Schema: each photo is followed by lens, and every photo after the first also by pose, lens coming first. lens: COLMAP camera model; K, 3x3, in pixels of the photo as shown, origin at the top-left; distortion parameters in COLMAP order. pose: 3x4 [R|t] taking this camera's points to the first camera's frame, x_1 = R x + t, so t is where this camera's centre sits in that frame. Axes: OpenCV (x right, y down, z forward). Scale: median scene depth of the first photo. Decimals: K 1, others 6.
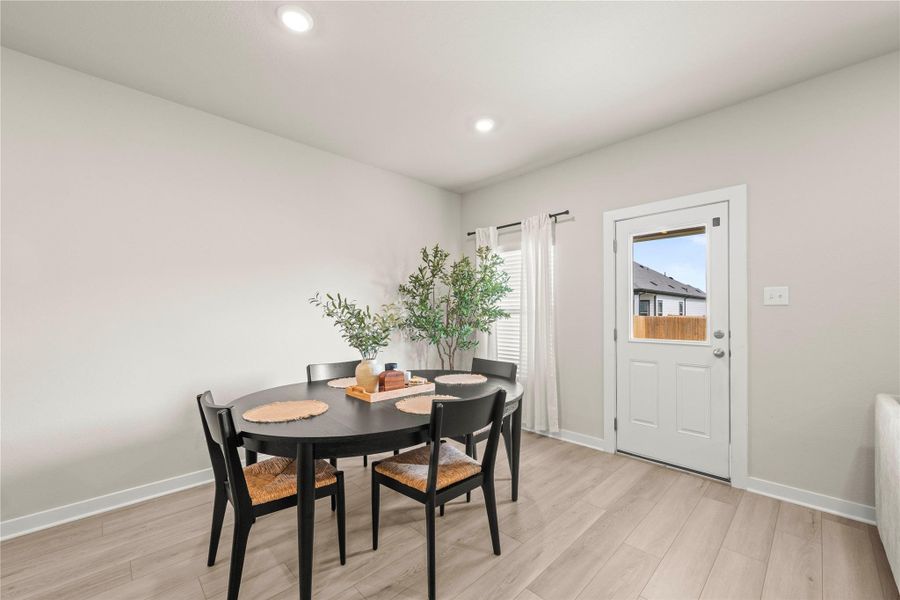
lens RADIAL K [[354.8, 0, 457.0], [0, 354.8, 304.8], [0, 0, 1]] dist [-0.001955, -0.000443]
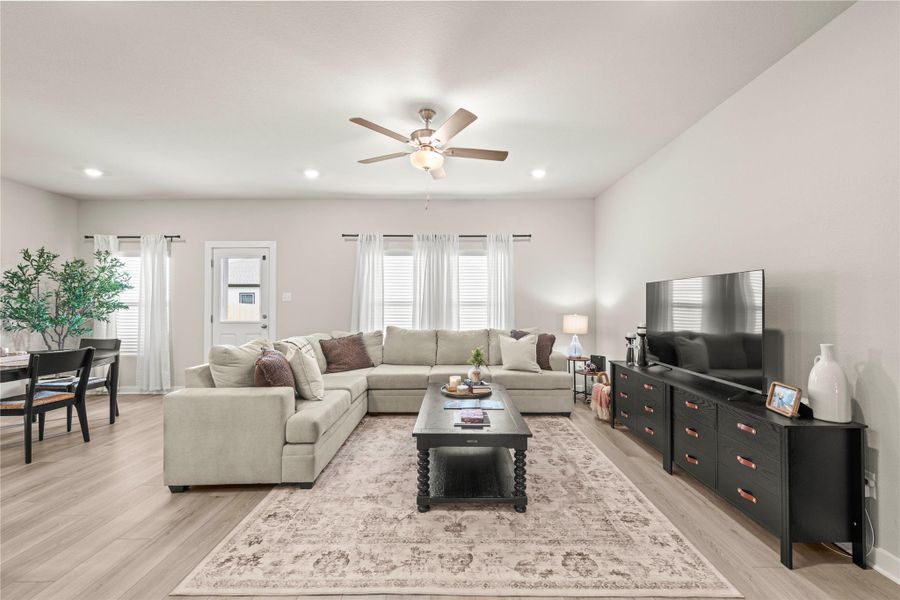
lens RADIAL K [[353.9, 0, 454.3], [0, 353.9, 301.3], [0, 0, 1]] dist [-0.000468, 0.000048]
pose [[0.705578, 0.009297, 0.708571, 0.073534], [-0.015306, 0.999881, 0.002122, -0.013095], [-0.708467, -0.012343, 0.705636, -0.756788]]
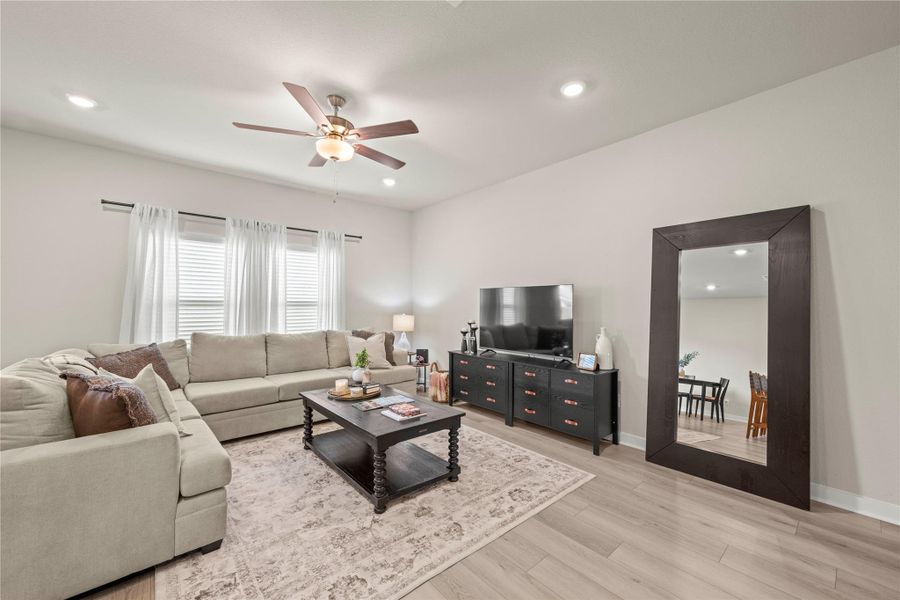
lens RADIAL K [[354.8, 0, 457.0], [0, 354.8, 304.8], [0, 0, 1]] dist [-0.001955, -0.000443]
pose [[0.063187, 0.003355, 0.997996, -0.114746], [-0.021985, 0.999756, -0.001969, -0.008476], [-0.997760, -0.021817, 0.063245, -0.477884]]
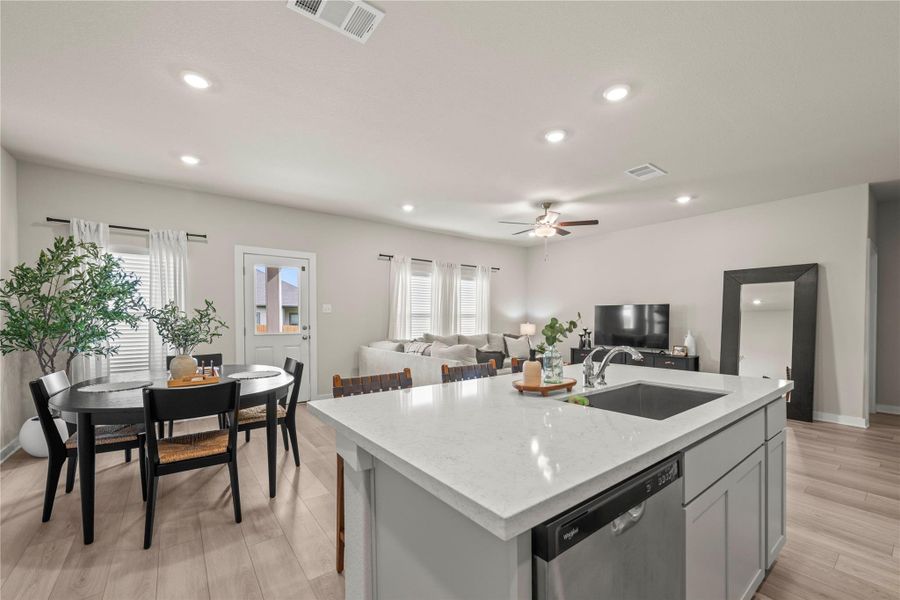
lens RADIAL K [[364.5, 0, 454.1], [0, 364.5, 324.7], [0, 0, 1]] dist [-0.000847, -0.000176]
pose [[0.129185, -0.018922, 0.991440, -0.779935], [-0.022113, 0.999514, 0.021957, 0.003437], [-0.991374, -0.024760, 0.128704, -0.042550]]
